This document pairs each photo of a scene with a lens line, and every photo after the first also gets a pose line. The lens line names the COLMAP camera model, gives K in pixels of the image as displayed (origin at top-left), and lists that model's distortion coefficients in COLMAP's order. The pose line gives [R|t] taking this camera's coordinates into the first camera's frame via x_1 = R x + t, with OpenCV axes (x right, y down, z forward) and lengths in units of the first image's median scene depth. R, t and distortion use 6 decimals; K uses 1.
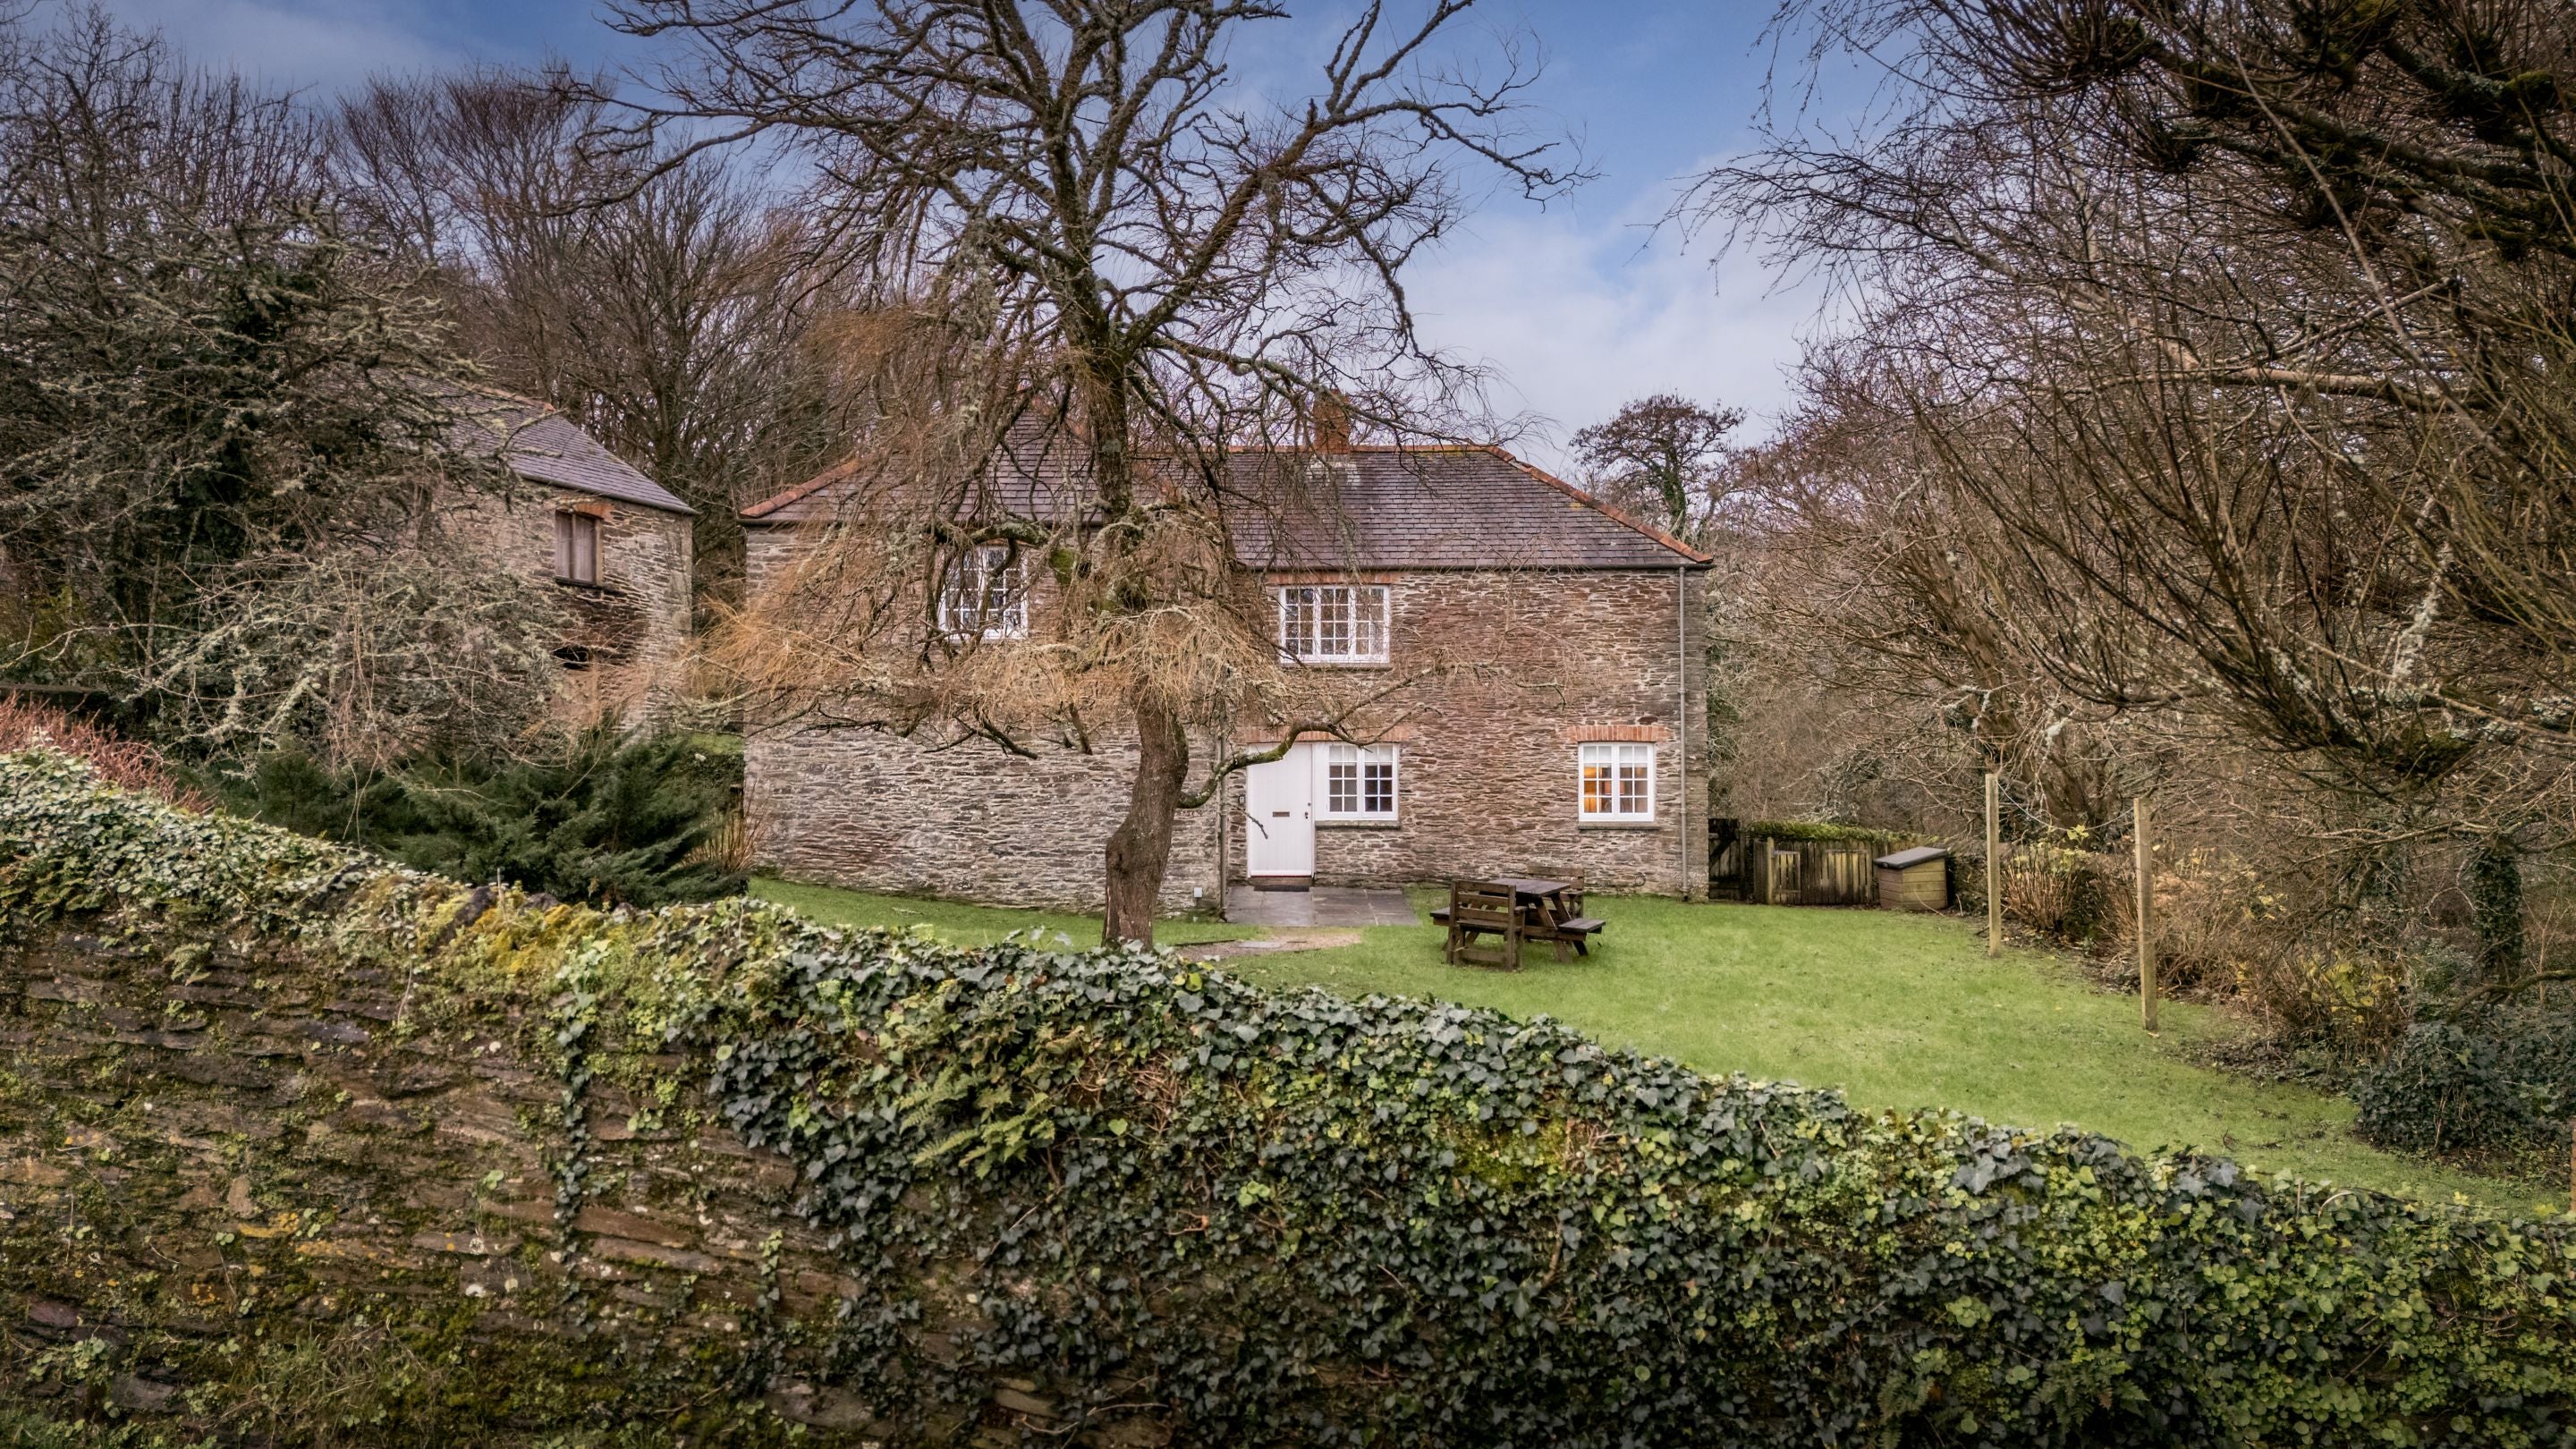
lens RADIAL K [[1957.2, 0, 1181.8], [0, 1957.2, 595.4], [0, 0, 1]] dist [0.062931, -0.003908]
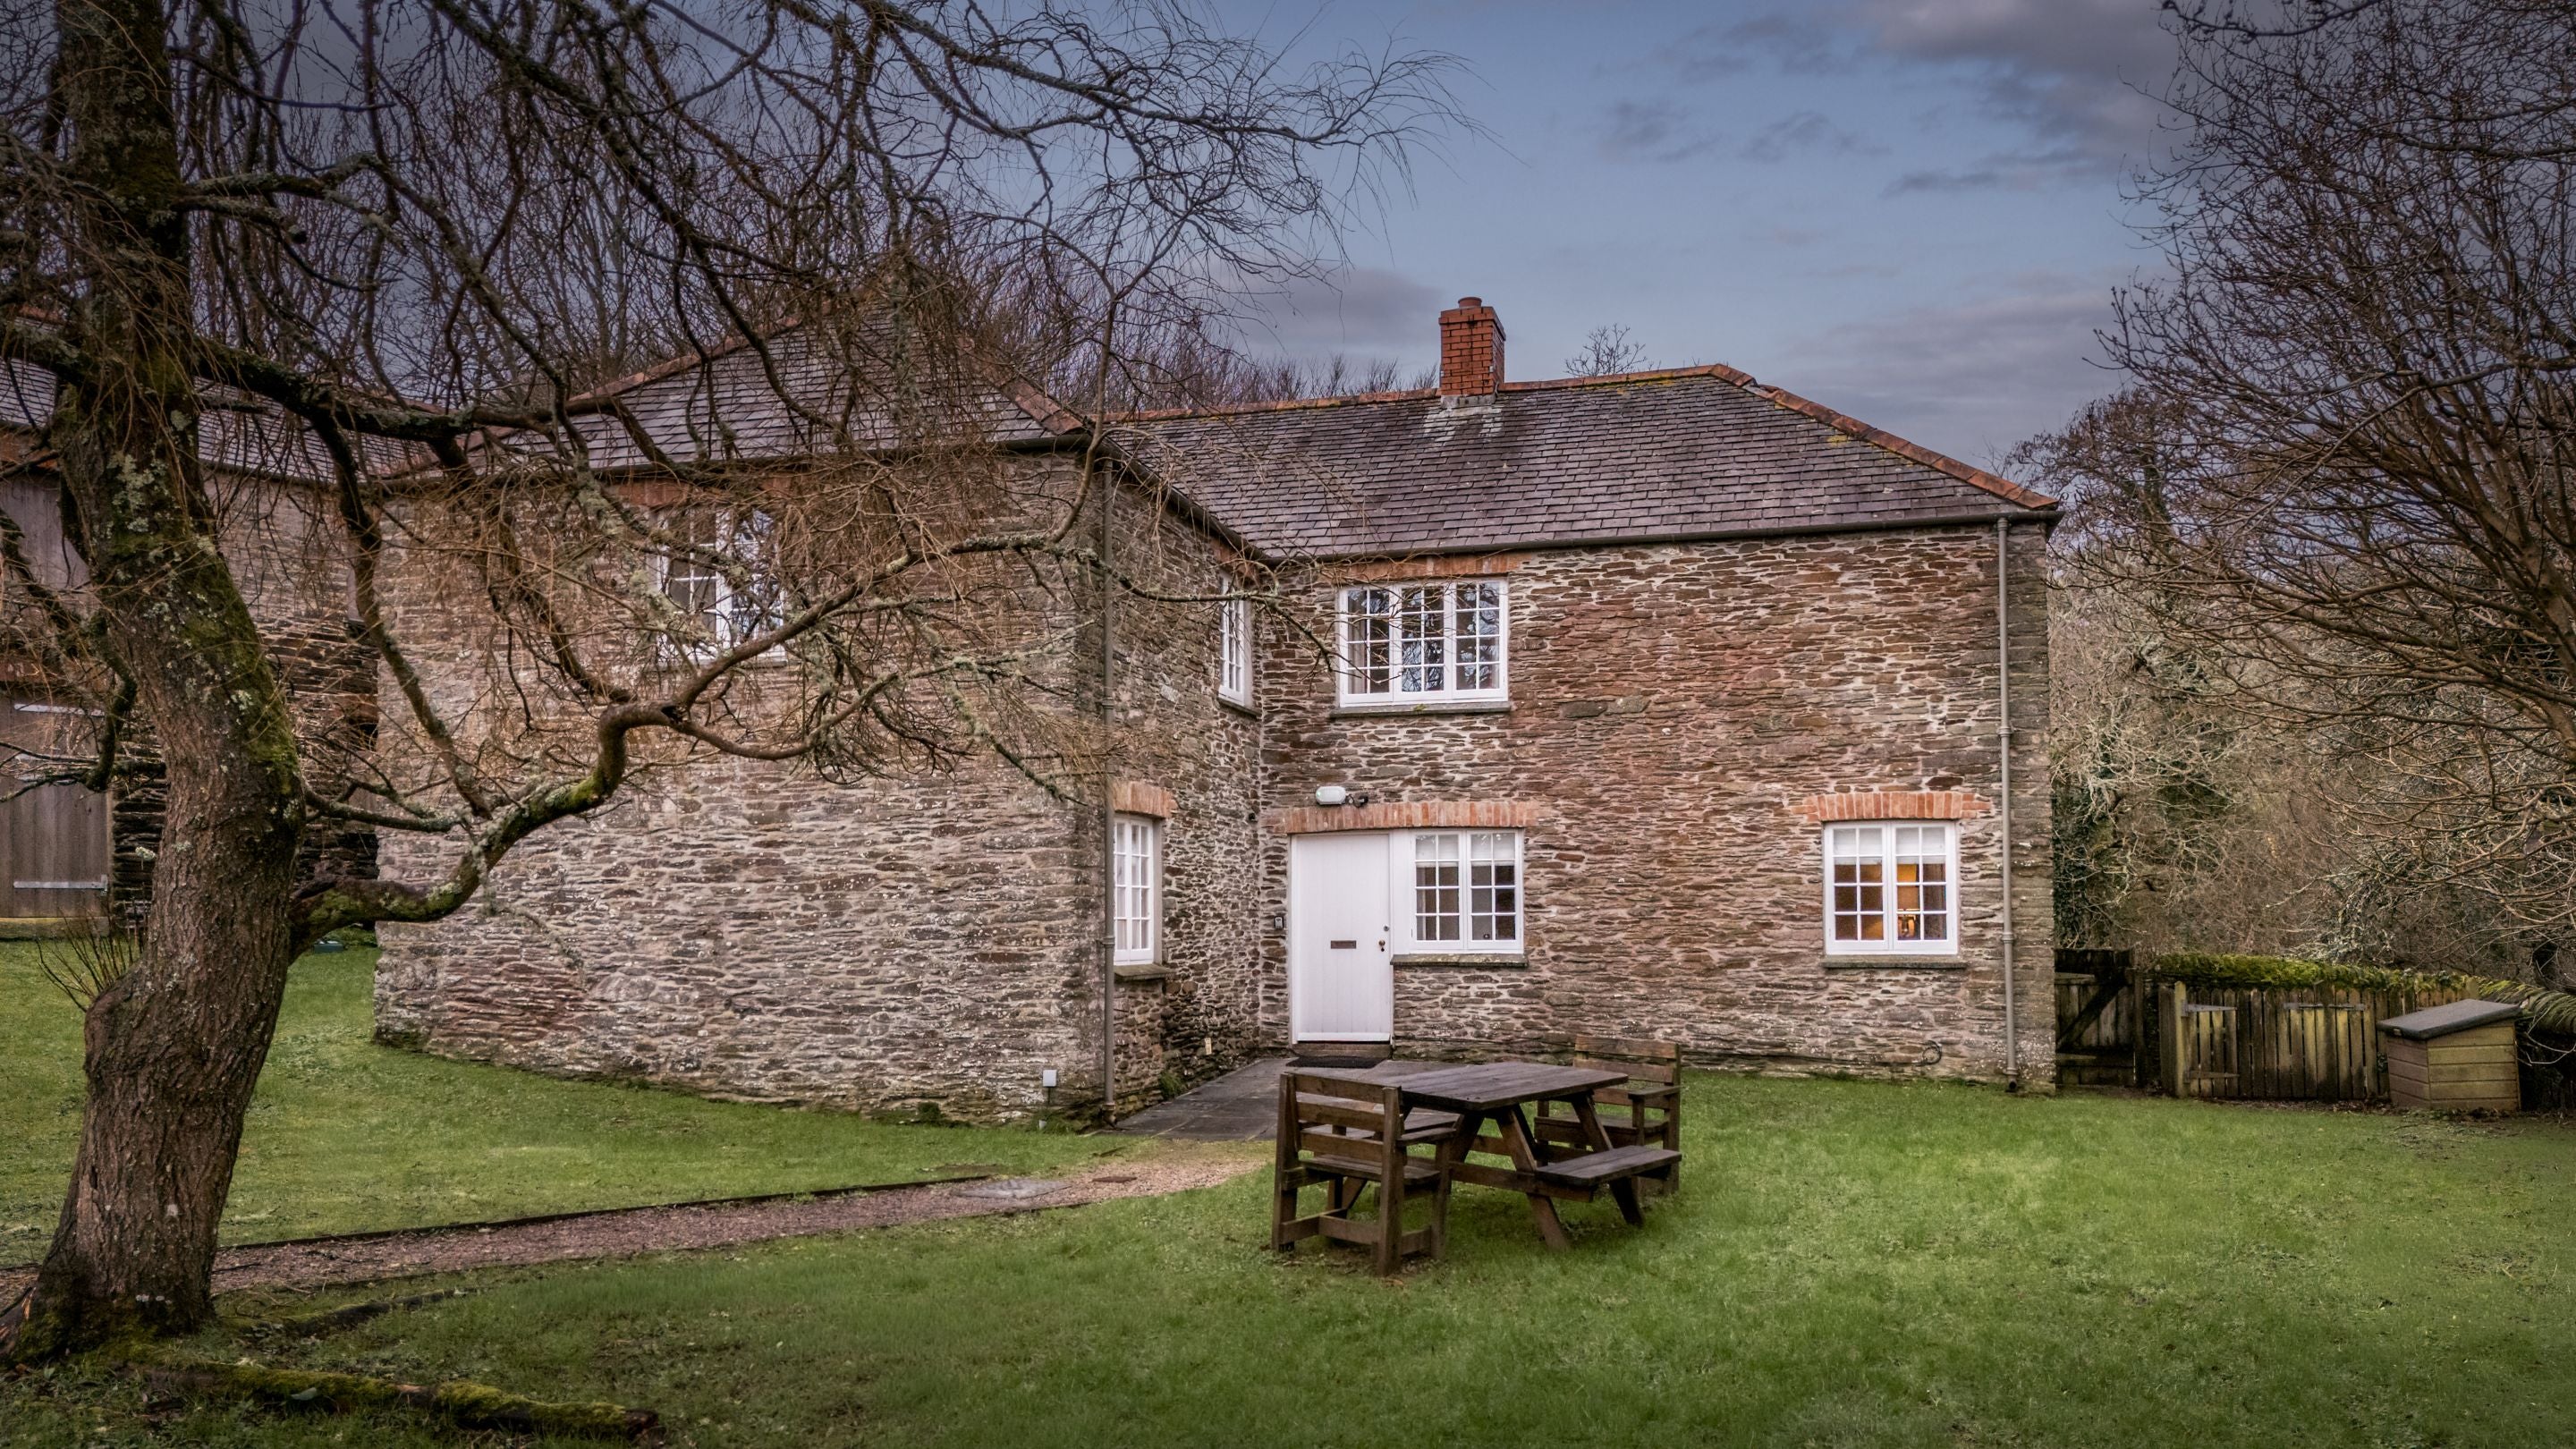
lens RADIAL K [[2124.1, 0, 1185.0], [0, 2124.1, 773.3], [0, 0, 1]] dist [0.090866, -0.003824]
pose [[0.979369, -0.021091, -0.200977, 0.143146], [0.026648, 0.999333, 0.024984, 0.038329], [0.200316, -0.029824, 0.979277, 0.322759]]
